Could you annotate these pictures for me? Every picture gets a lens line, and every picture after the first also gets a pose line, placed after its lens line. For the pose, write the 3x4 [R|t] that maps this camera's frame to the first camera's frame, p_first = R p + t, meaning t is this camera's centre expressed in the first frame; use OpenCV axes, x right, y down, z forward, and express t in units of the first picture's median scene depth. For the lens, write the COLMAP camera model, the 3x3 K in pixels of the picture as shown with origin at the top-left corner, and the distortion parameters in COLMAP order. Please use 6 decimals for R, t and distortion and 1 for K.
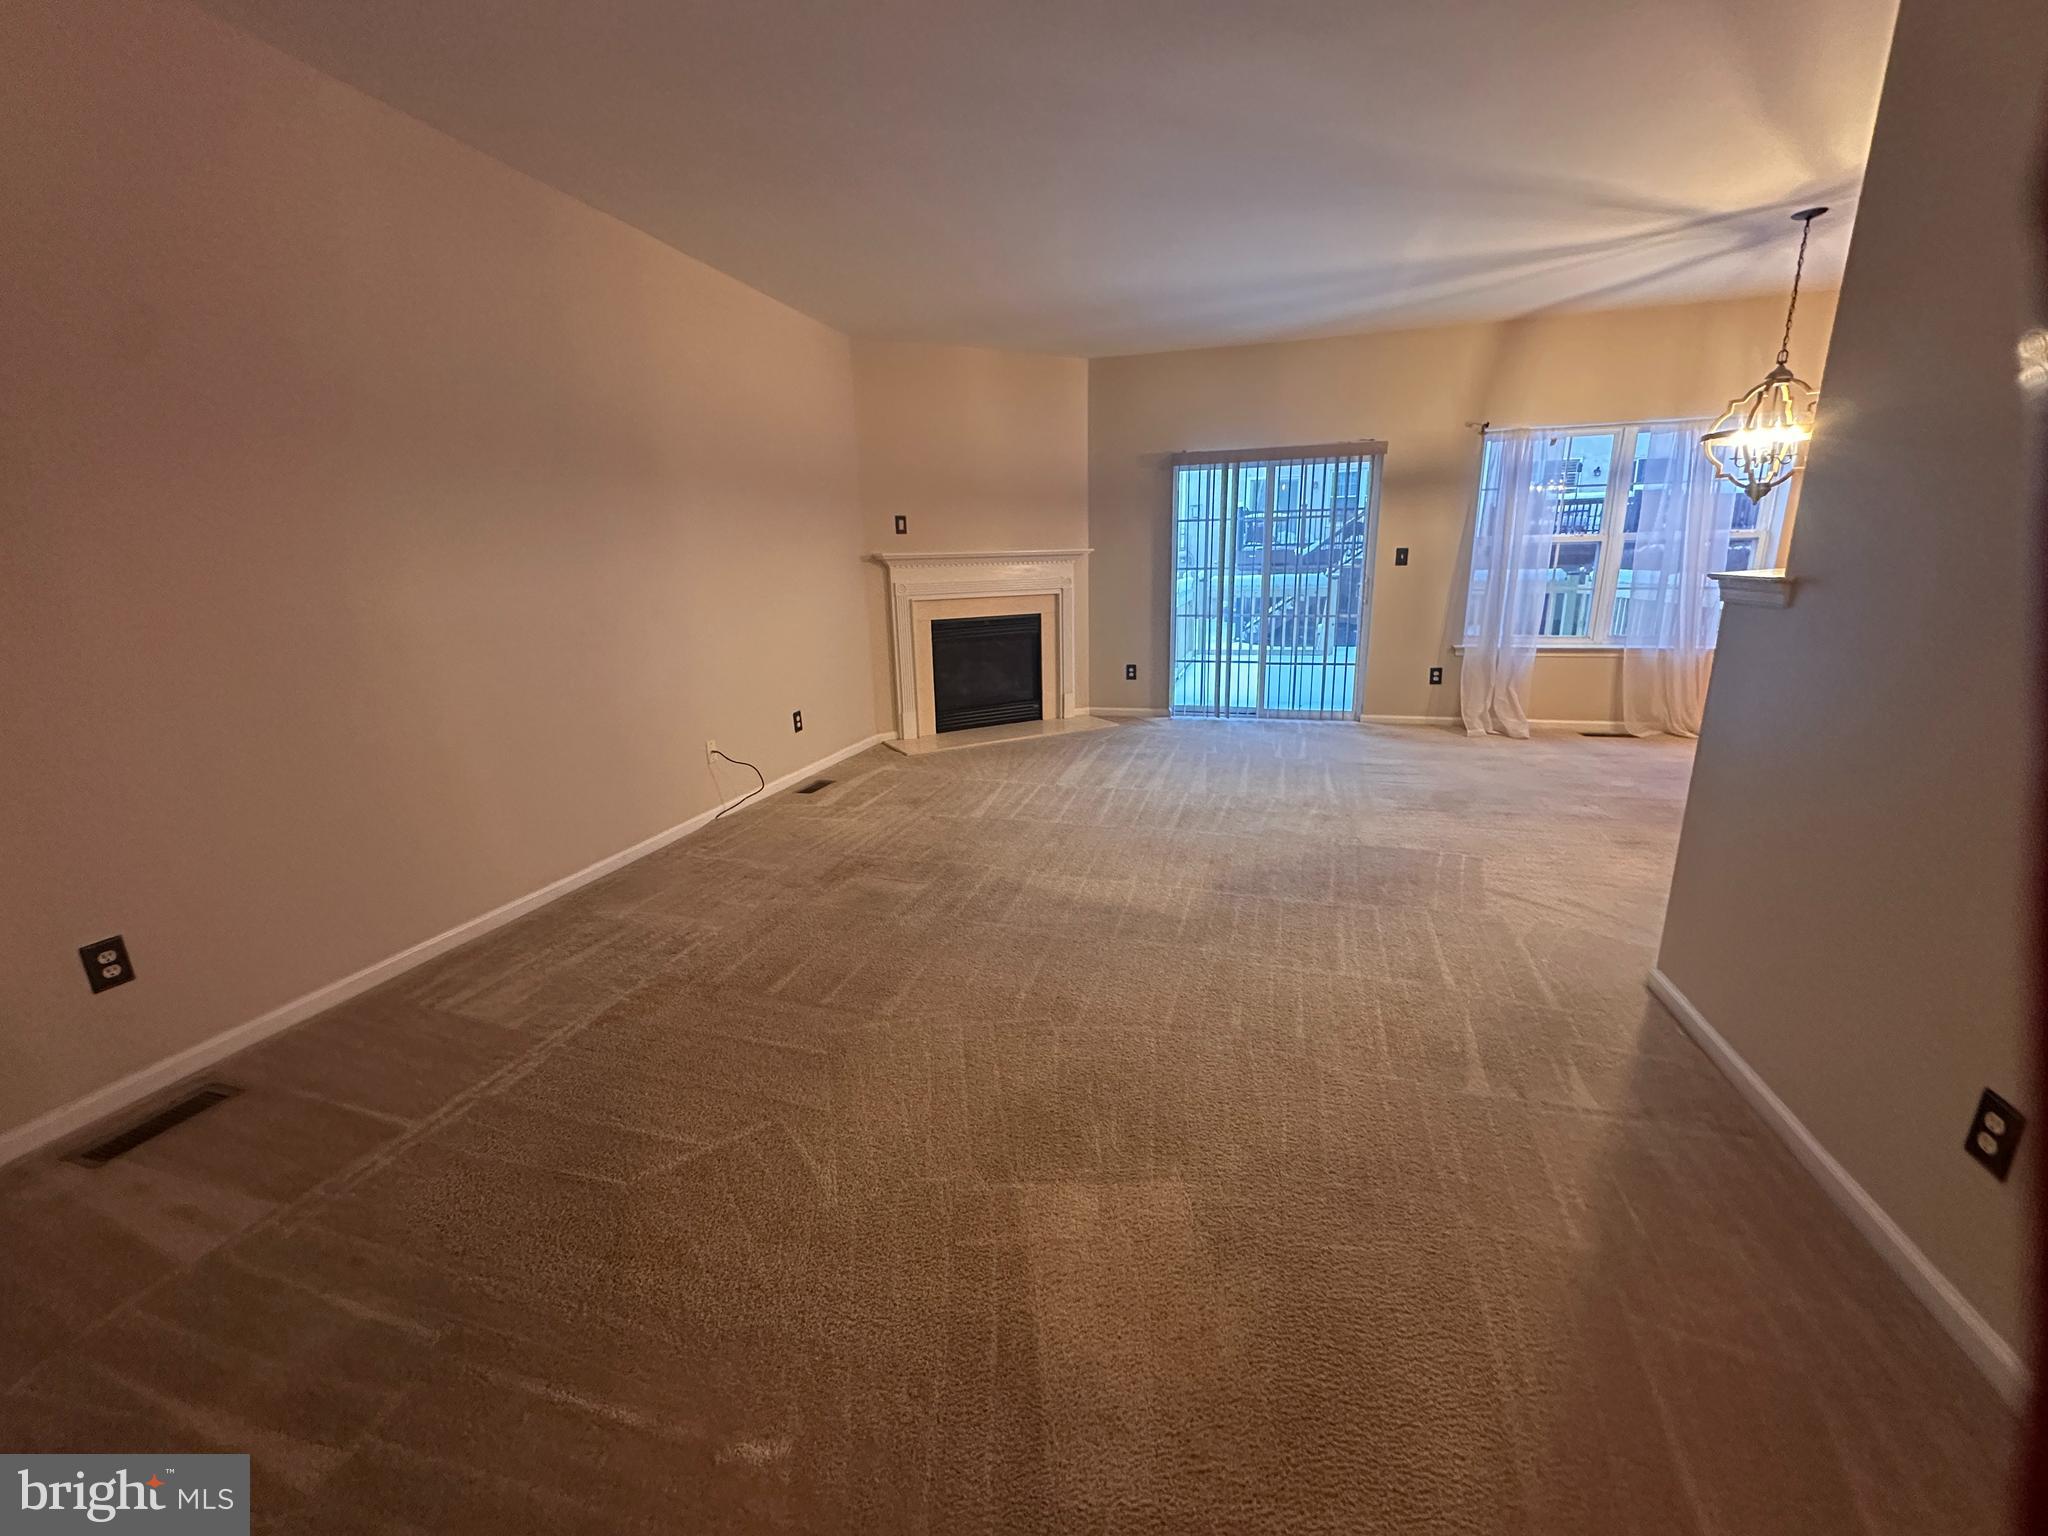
lens RADIAL K [[832.5, 0, 1024.1], [0, 832.5, 793.7], [0, 0, 1]] dist [-0.000281, -0.000009]
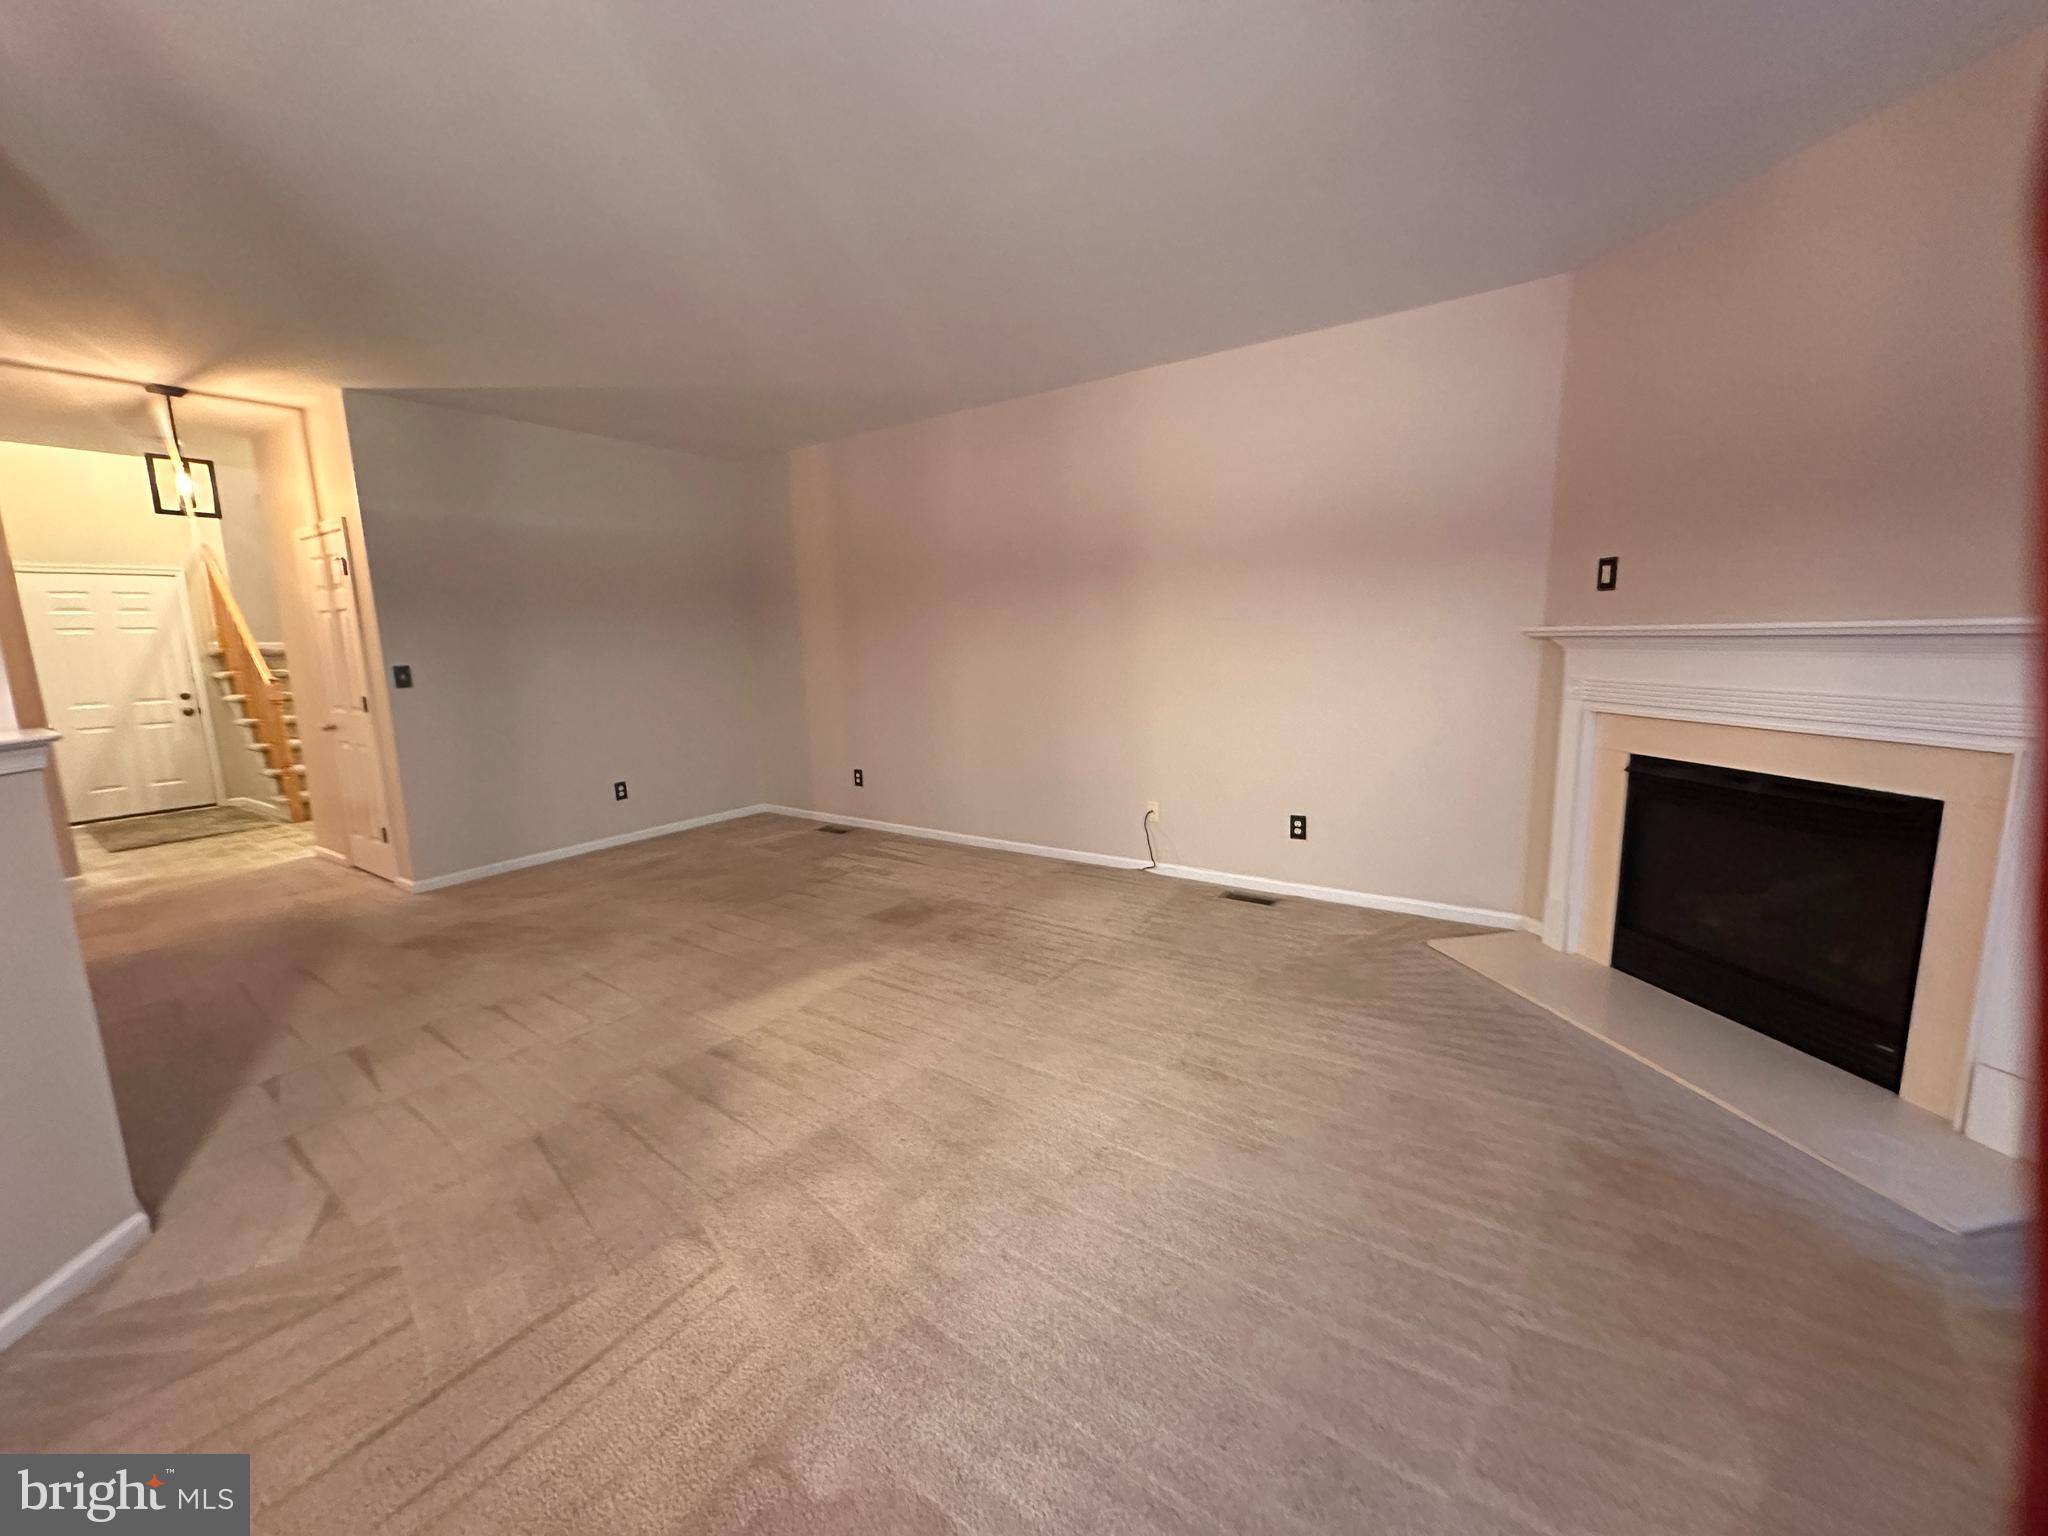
lens RADIAL K [[816.2, 0, 1024.0], [0, 816.2, 768.0], [0, 0, 1]] dist [-0.005179, -0.000230]
pose [[-0.325652, 0.181524, -0.927901, 0.472898], [-0.219806, 0.939974, 0.261027, -0.248753], [0.919585, 0.288962, -0.266204, 0.794303]]
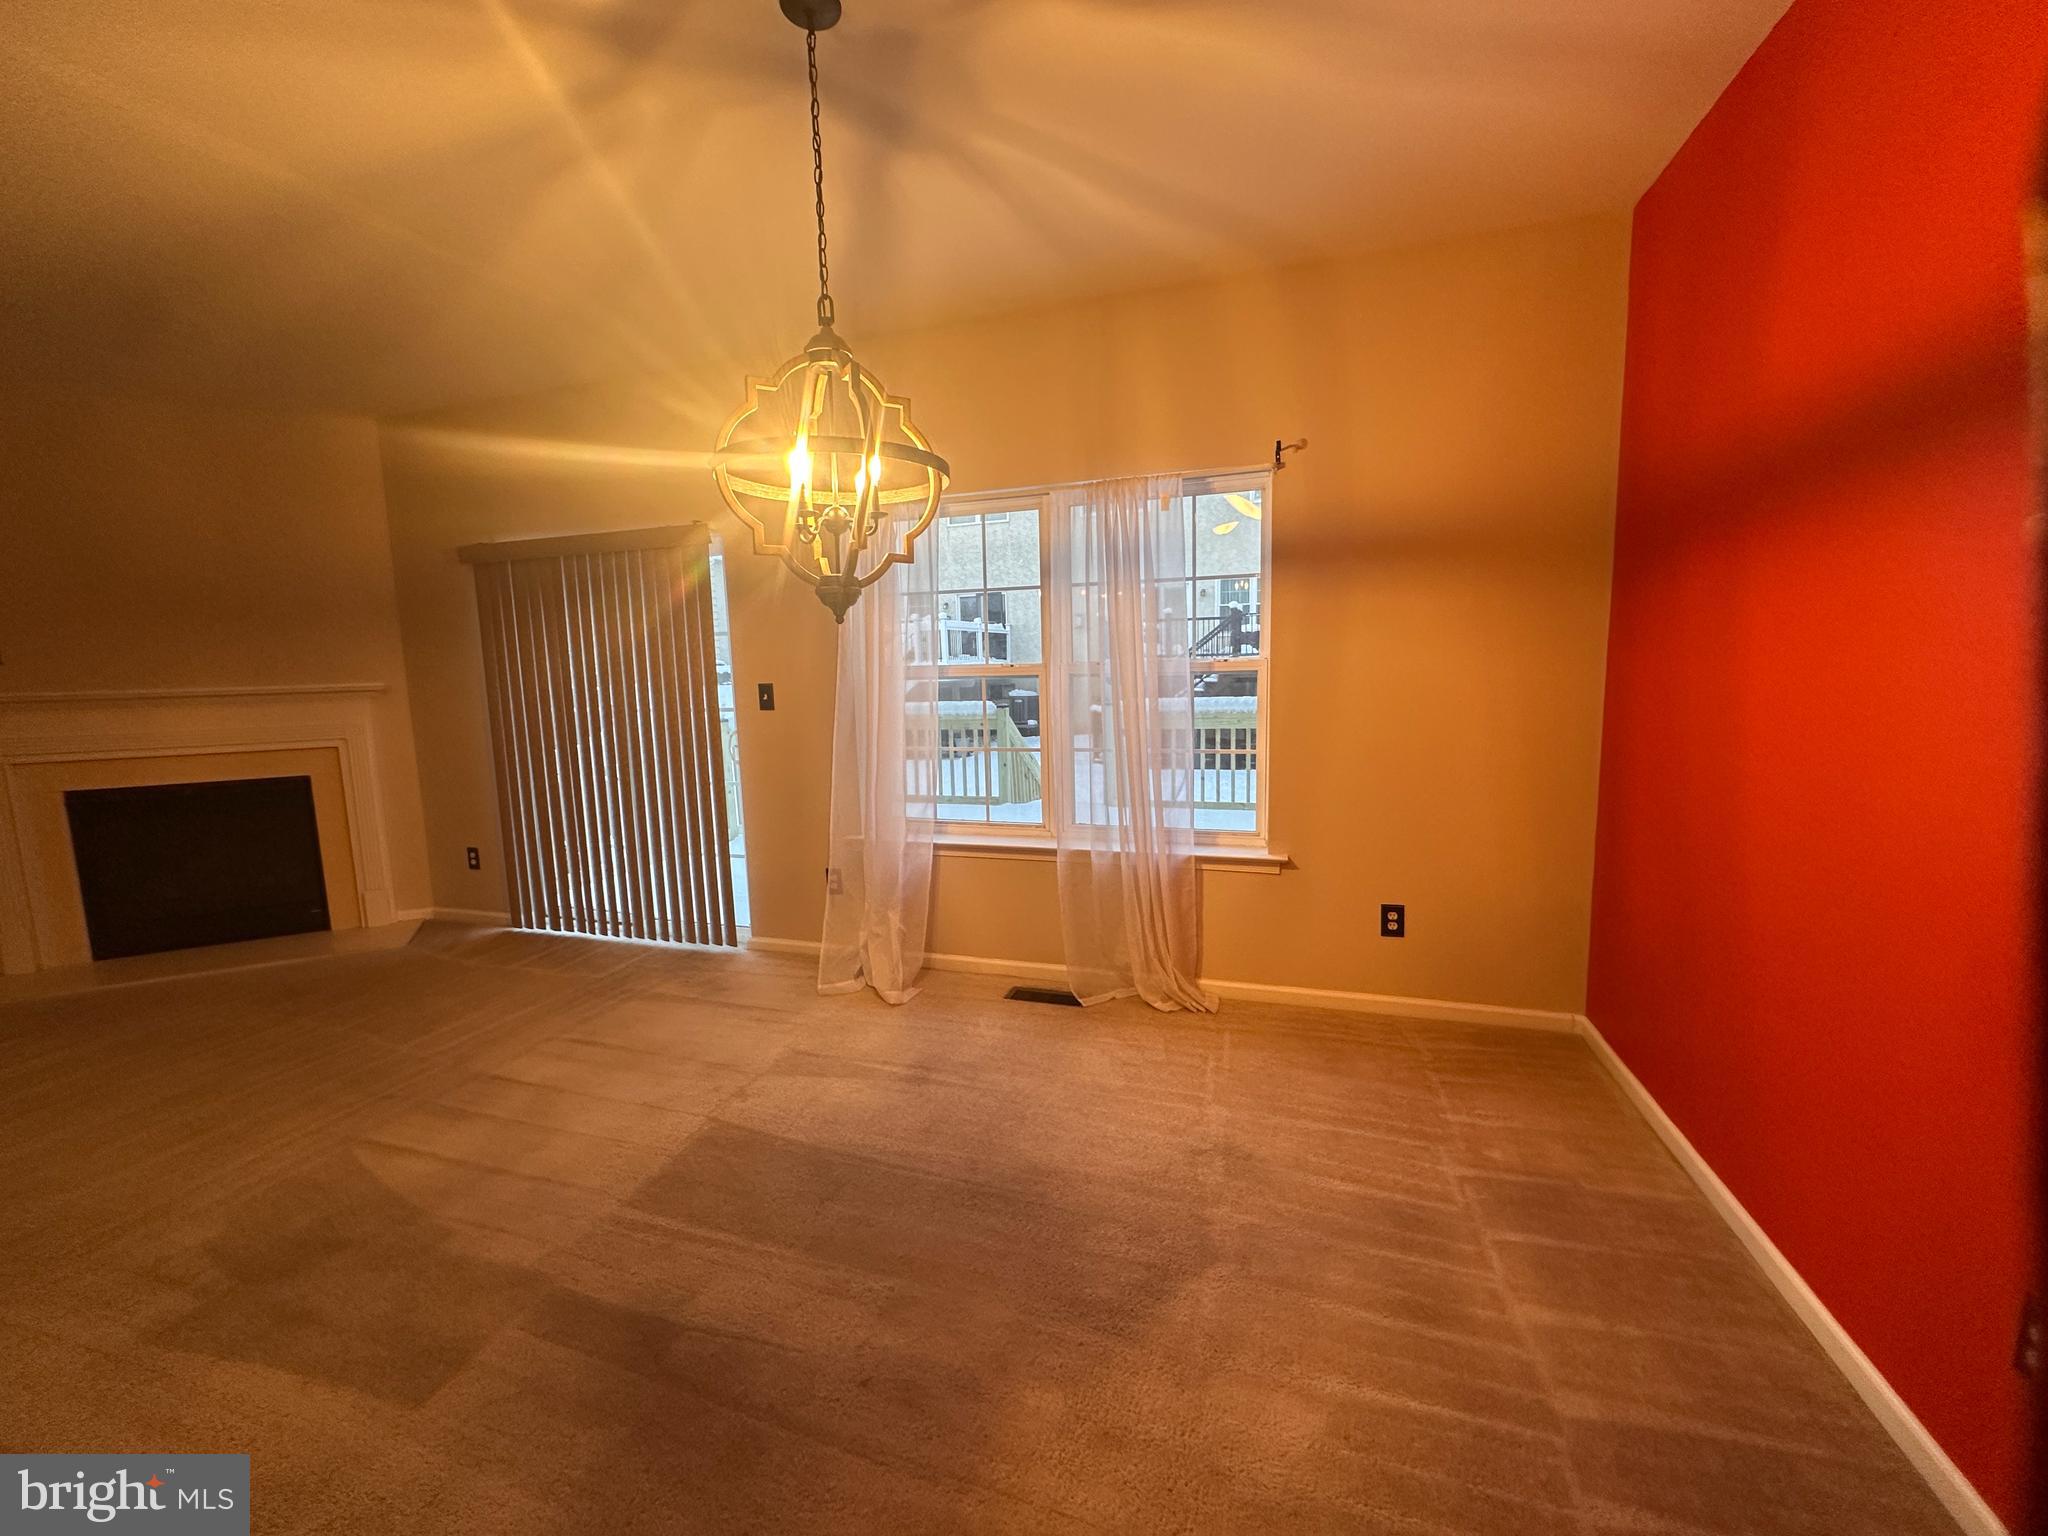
lens RADIAL K [[816.2, 0, 1024.0], [0, 816.2, 768.0], [0, 0, 1]] dist [-0.005179, -0.000230]
pose [[0.999645, -0.000990, -0.026620, 0.662783], [-0.002882, 0.989426, -0.145012, -0.136799], [0.026482, 0.145038, 0.989072, 0.385209]]
